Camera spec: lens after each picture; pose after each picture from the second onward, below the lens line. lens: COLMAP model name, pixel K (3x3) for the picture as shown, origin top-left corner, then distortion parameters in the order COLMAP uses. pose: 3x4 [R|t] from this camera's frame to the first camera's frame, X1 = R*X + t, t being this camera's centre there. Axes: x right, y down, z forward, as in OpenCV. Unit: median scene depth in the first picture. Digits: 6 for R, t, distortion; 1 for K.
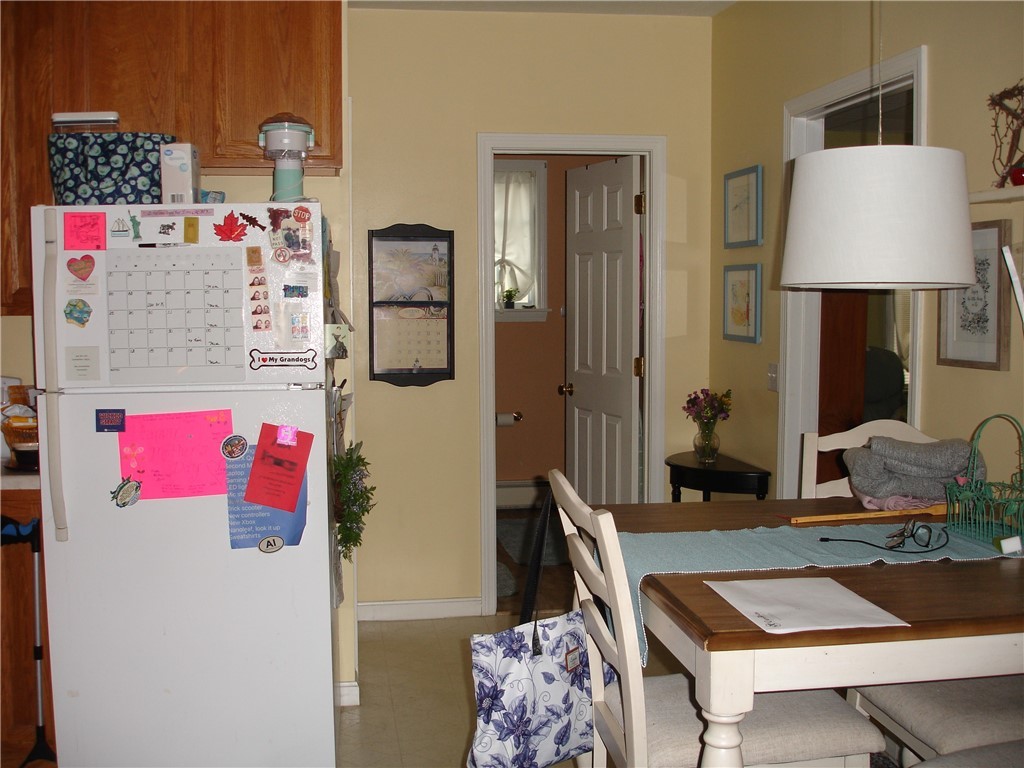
lens RADIAL K [[1141.8, 0, 511.6], [0, 1141.8, 383.2], [0, 0, 1]] dist [-0.093892, 0.000000]
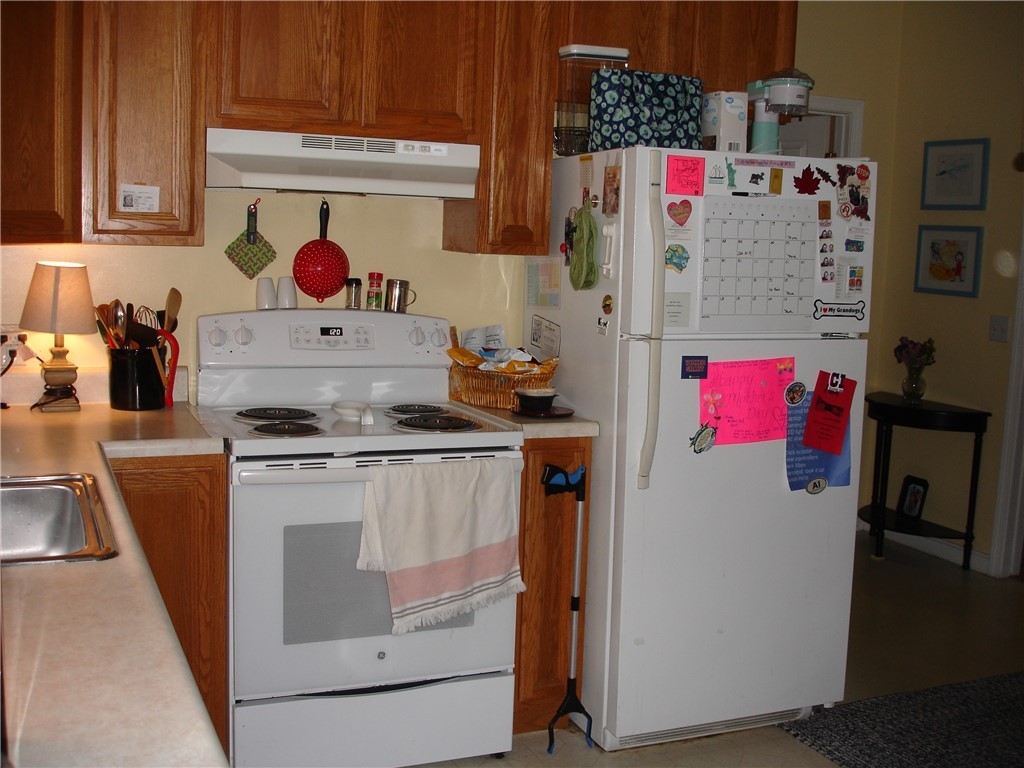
lens RADIAL K [[1141.8, 0, 513.8], [0, 1141.8, 385.0], [0, 0, 1]] dist [-0.093892, 0.000000]
pose [[0.964085, 0.003221, 0.265575, -0.770666], [-0.019373, 0.998116, 0.058218, -0.006850], [-0.264887, -0.061272, 0.962331, 0.069450]]
